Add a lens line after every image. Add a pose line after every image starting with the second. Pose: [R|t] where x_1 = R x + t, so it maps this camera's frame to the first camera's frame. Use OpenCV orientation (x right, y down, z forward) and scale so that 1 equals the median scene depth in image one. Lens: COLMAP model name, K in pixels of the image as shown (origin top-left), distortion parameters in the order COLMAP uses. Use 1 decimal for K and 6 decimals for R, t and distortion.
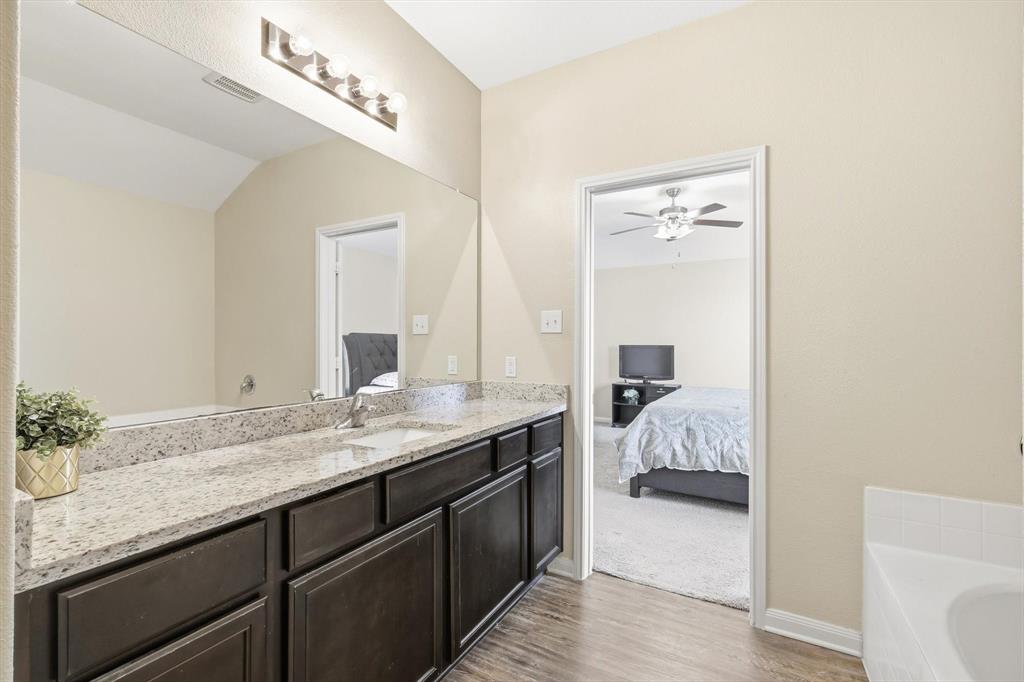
lens RADIAL K [[441.7, 0, 516.5], [0, 441.7, 341.5], [0, 0, 1]] dist [-0.000365, -0.000046]
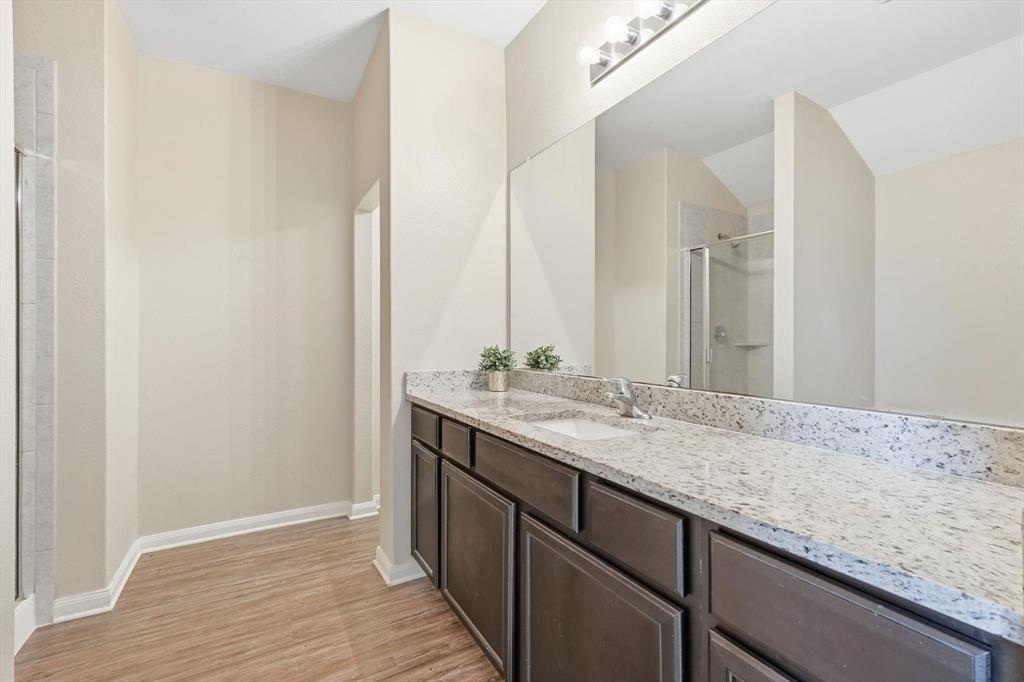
lens RADIAL K [[441.7, 0, 516.7], [0, 441.7, 337.9], [0, 0, 1]] dist [-0.000365, -0.000046]
pose [[-0.482109, -0.002672, -0.876107, 0.561389], [-0.002659, 0.999995, -0.001586, 0.043666], [0.876107, 0.001565, -0.482114, 1.351588]]
